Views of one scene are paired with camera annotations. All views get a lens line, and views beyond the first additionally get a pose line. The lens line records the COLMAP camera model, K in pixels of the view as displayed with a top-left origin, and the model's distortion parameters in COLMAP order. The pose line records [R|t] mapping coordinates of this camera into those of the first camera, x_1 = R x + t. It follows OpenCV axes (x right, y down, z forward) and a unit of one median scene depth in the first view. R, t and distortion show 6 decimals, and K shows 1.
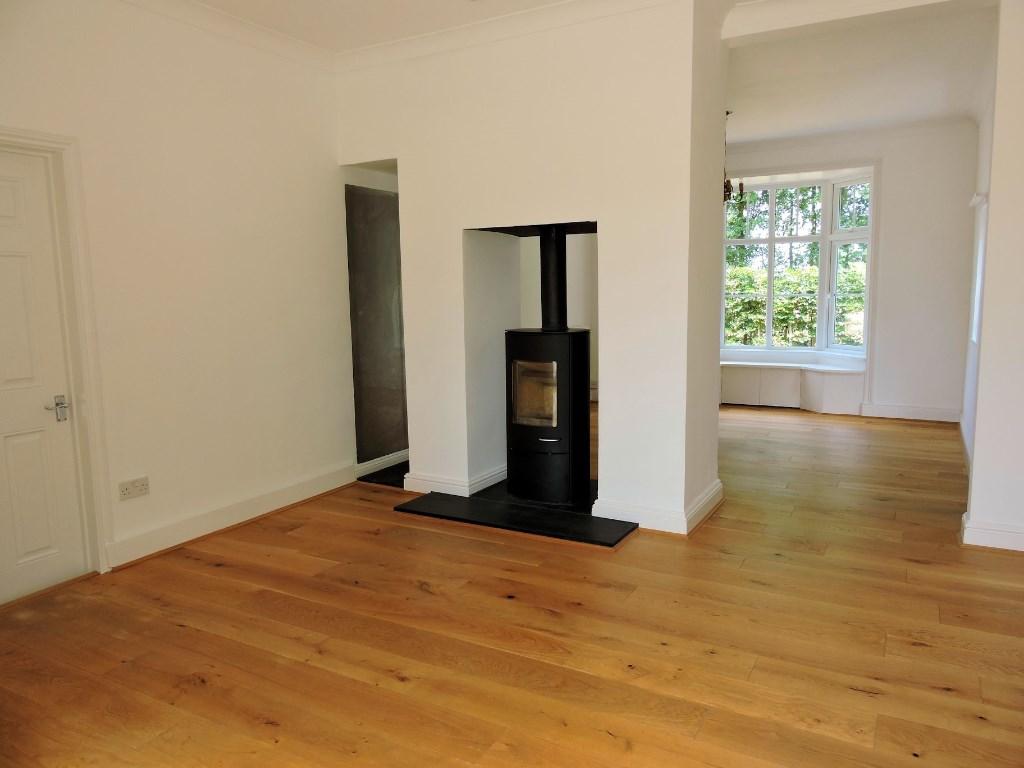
lens RADIAL K [[730.9, 0, 513.6], [0, 730.9, 385.0], [0, 0, 1]] dist [-0.008069, -0.001382]
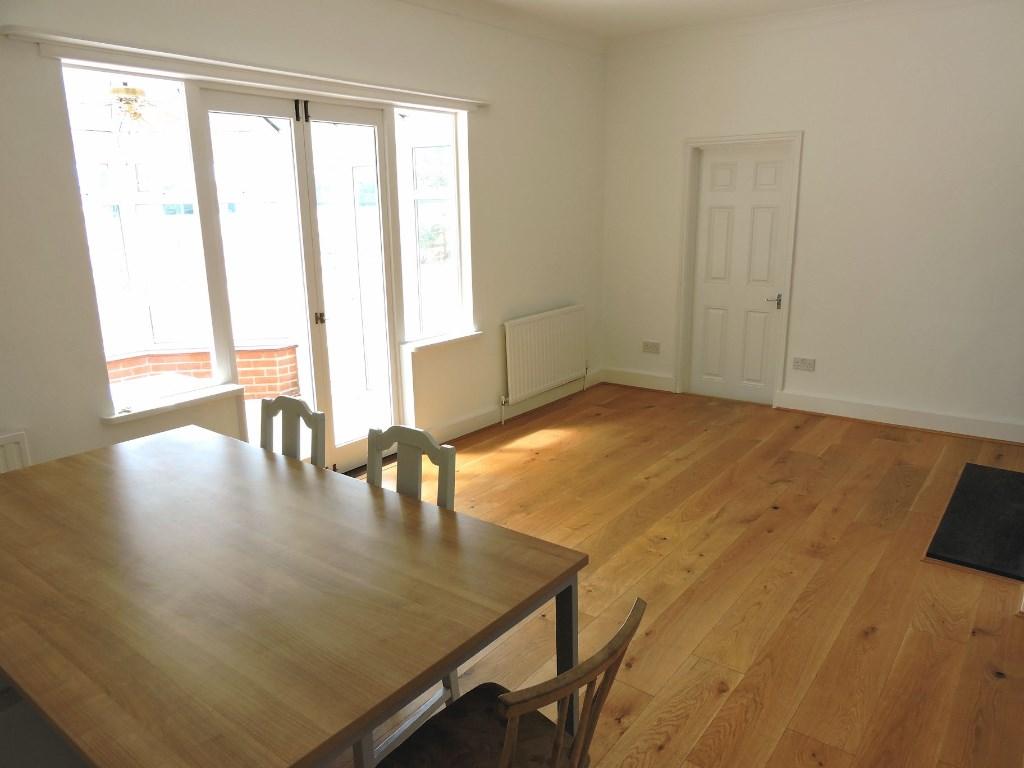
lens RADIAL K [[730.9, 0, 513.2], [0, 730.9, 382.4], [0, 0, 1]] dist [-0.008069, -0.001382]
pose [[-0.146314, 0.260242, -0.954393, 1.171500], [-0.105625, 0.955151, 0.276642, -0.203019], [0.983583, 0.141284, -0.112264, 0.672538]]
